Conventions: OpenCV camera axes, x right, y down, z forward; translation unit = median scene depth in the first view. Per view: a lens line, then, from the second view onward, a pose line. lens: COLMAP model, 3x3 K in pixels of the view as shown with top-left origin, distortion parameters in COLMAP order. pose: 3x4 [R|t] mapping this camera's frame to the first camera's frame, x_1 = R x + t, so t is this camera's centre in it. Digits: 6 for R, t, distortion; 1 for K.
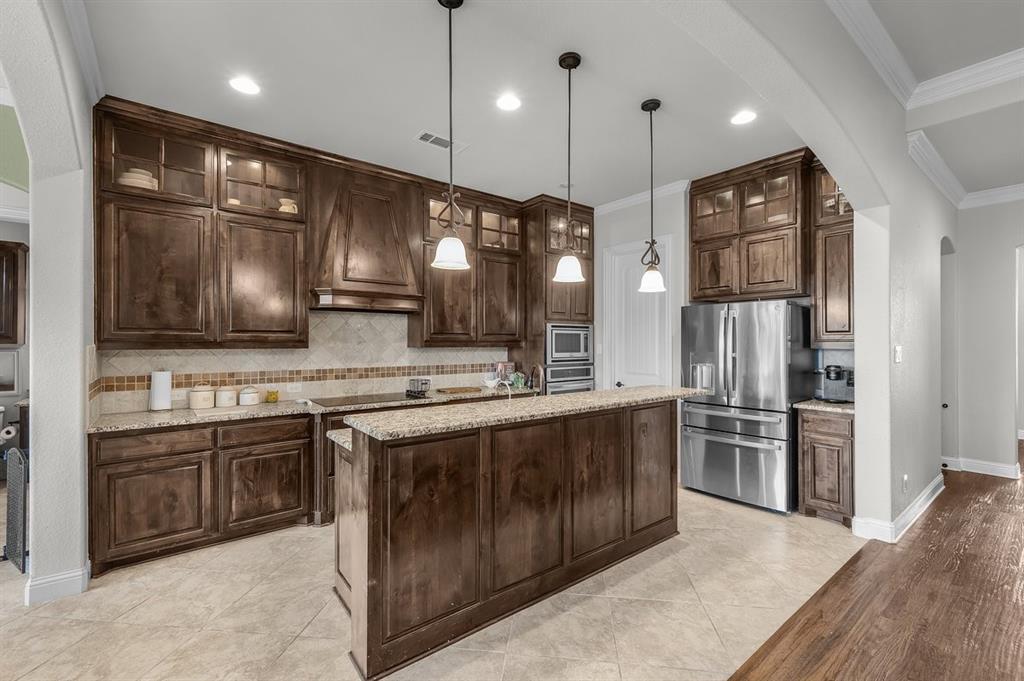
lens RADIAL K [[438.4, 0, 512.7], [0, 438.4, 338.2], [0, 0, 1]] dist [0.013487, -0.006295]
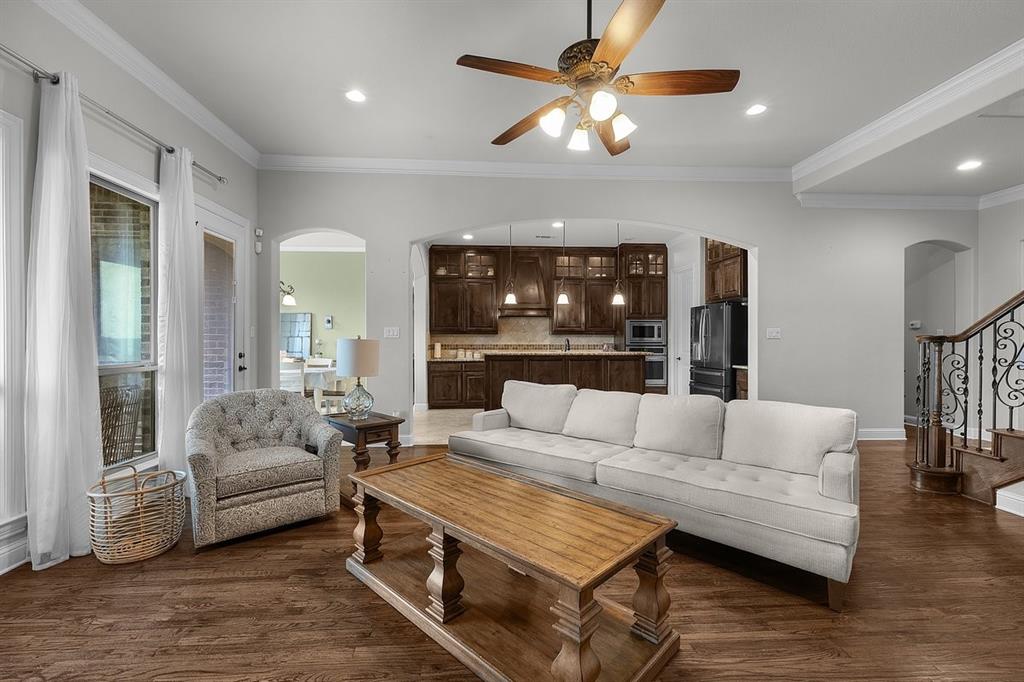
lens RADIAL K [[438.4, 0, 512.7], [0, 438.4, 338.7], [0, 0, 1]] dist [0.013487, -0.006295]
pose [[0.817820, -0.002447, -0.575470, 0.858879], [0.003243, 0.999995, 0.000356, 0.043867], [0.575466, -0.002158, 0.817823, -0.769547]]
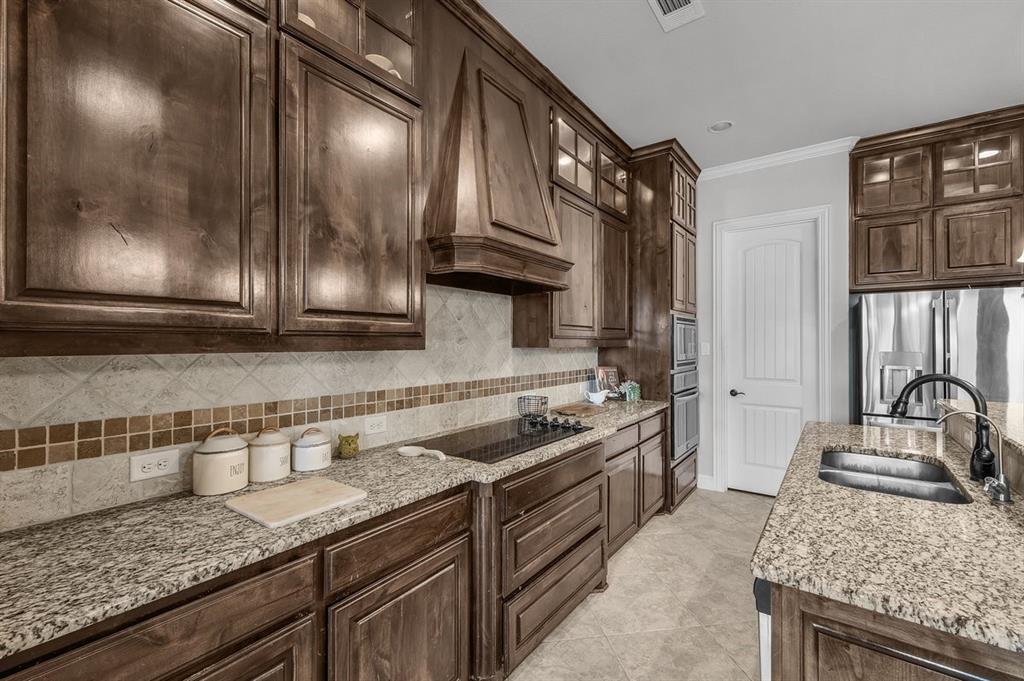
lens RADIAL K [[438.4, 0, 512.7], [0, 438.4, 338.2], [0, 0, 1]] dist [0.013487, -0.006295]
pose [[0.963991, 0.001244, 0.265932, -0.479968], [-0.000823, 0.999998, -0.001693, 0.009791], [-0.265934, 0.001413, 0.963990, 0.447405]]
